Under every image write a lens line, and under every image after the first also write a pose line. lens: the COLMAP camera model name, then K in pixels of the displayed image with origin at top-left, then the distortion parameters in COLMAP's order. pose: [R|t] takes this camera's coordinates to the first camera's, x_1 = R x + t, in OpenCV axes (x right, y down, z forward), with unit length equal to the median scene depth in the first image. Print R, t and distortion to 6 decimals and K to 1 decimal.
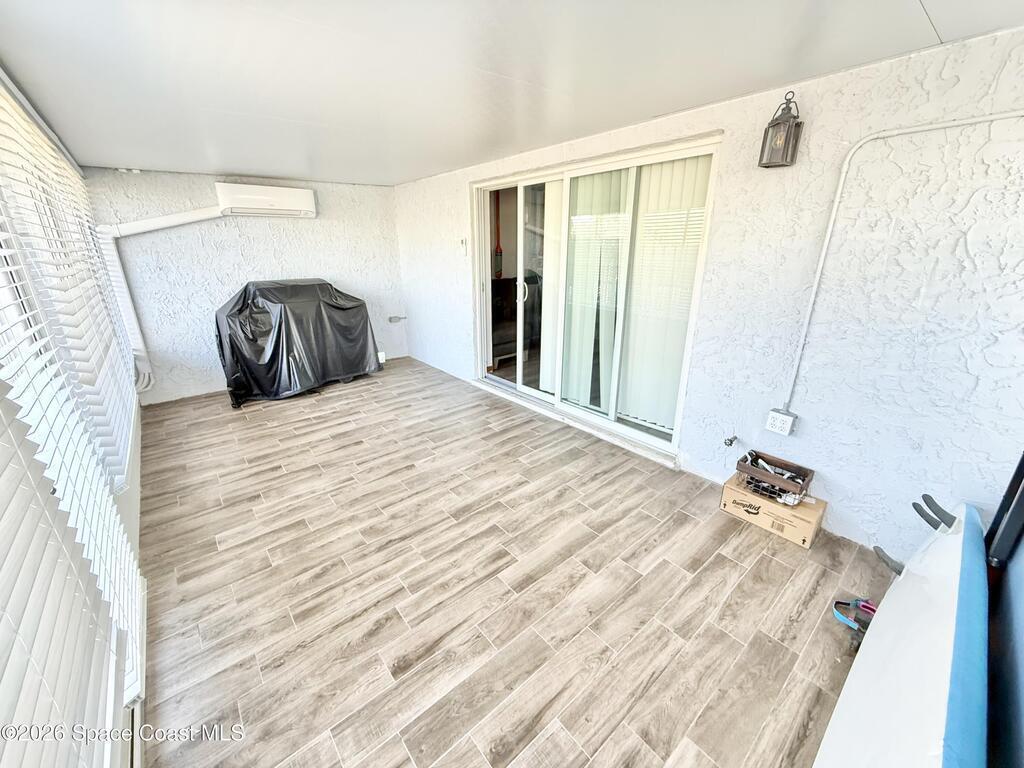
lens RADIAL K [[410.5, 0, 511.1], [0, 410.5, 383.7], [0, 0, 1]] dist [-0.001266, -0.000177]
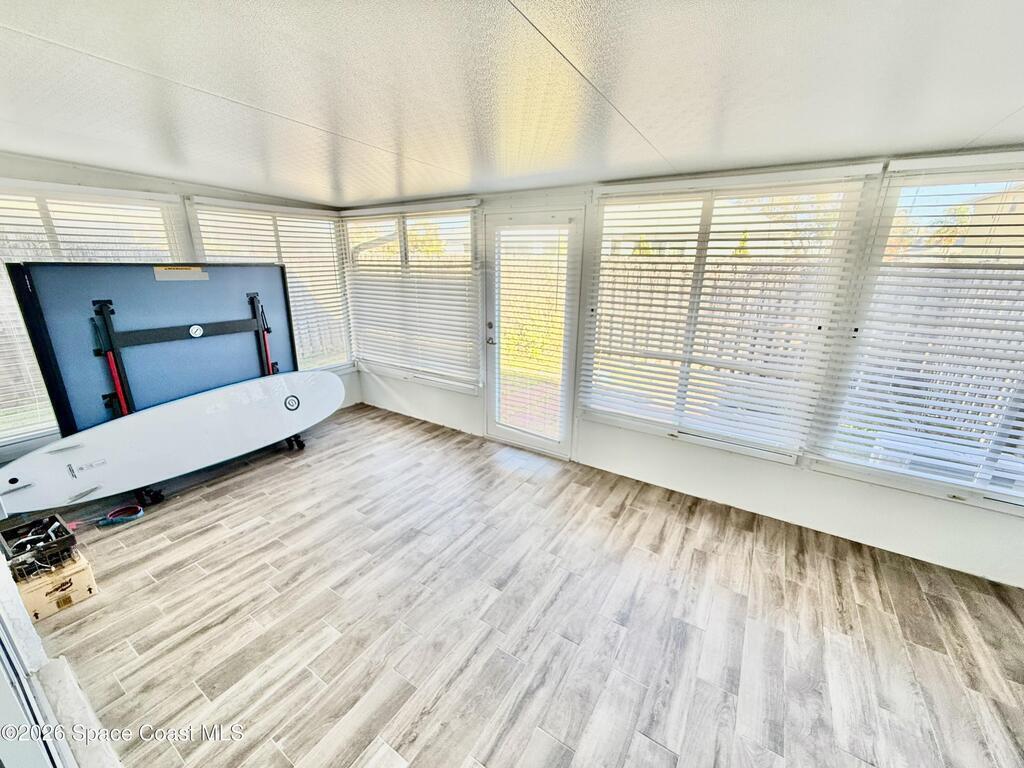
lens RADIAL K [[410.5, 0, 510.5], [0, 410.5, 382.9], [0, 0, 1]] dist [-0.001266, -0.000177]
pose [[-0.955735, 0.081795, -0.282632, -0.090030], [-0.100450, 0.812160, 0.574722, -0.551367], [0.276552, 0.577673, -0.767993, 1.454928]]
